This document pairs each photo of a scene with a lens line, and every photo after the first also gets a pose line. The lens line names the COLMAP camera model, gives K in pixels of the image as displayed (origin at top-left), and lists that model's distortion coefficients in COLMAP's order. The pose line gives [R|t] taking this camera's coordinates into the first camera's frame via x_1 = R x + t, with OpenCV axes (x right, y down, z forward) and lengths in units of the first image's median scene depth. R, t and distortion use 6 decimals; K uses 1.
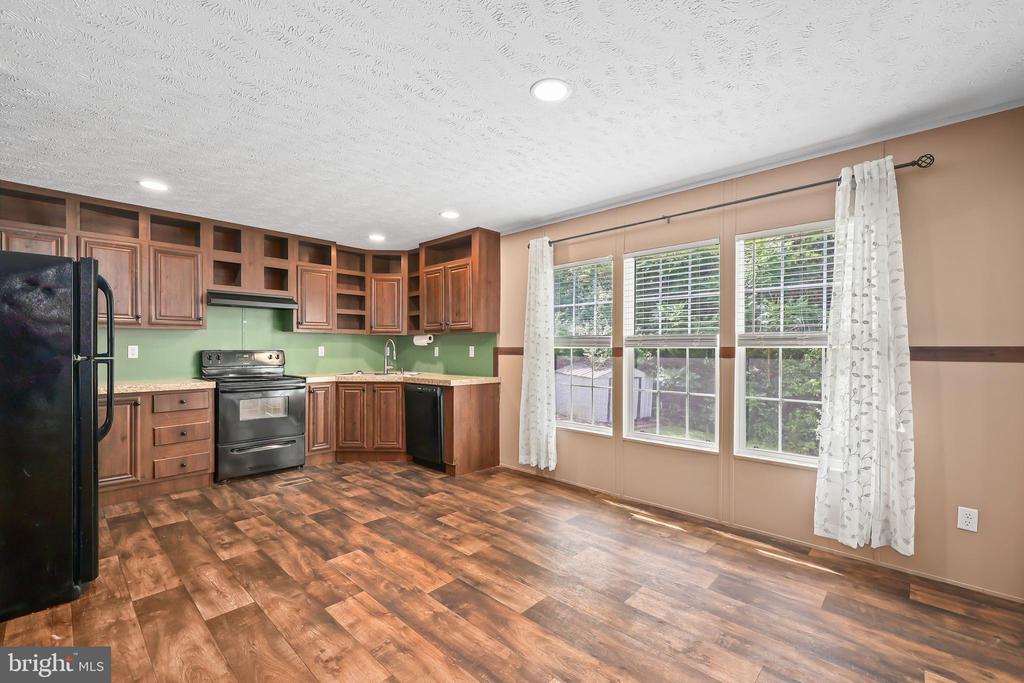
lens RADIAL K [[426.3, 0, 512.0], [0, 426.3, 341.5], [0, 0, 1]] dist [0.001816, 0.000145]
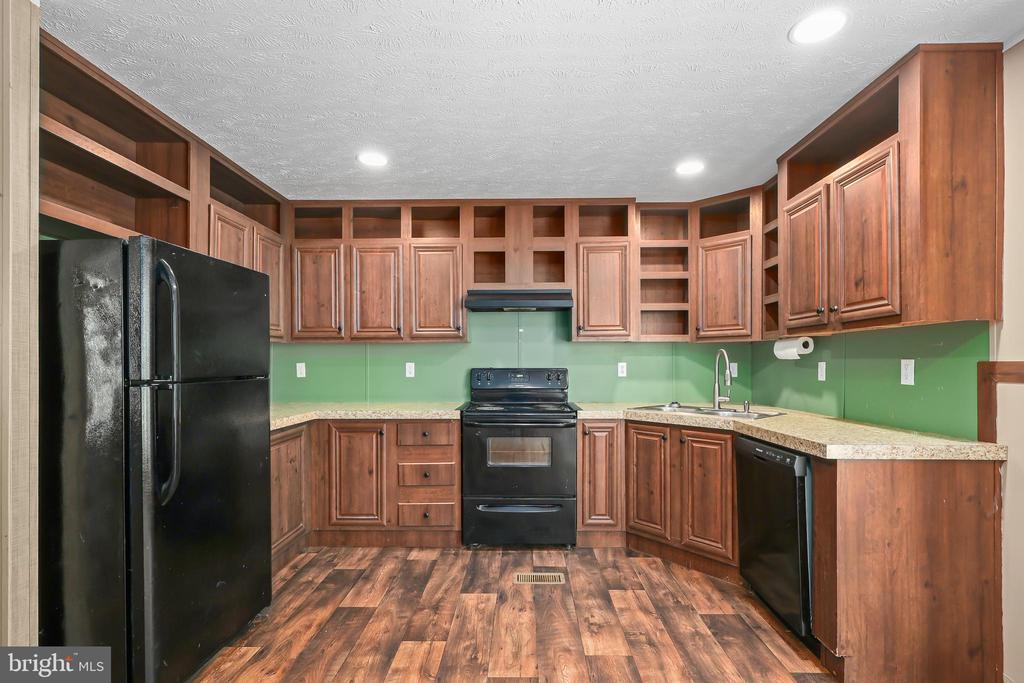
lens RADIAL K [[481.3, 0, 516.7], [0, 481.3, 366.0], [0, 0, 1]] dist [0.000254, 0.000886]
pose [[0.677611, -0.000524, -0.735420, -0.007373], [0.014803, 0.999807, 0.012927, 0.006082], [0.735271, -0.019646, 0.677488, 0.436535]]
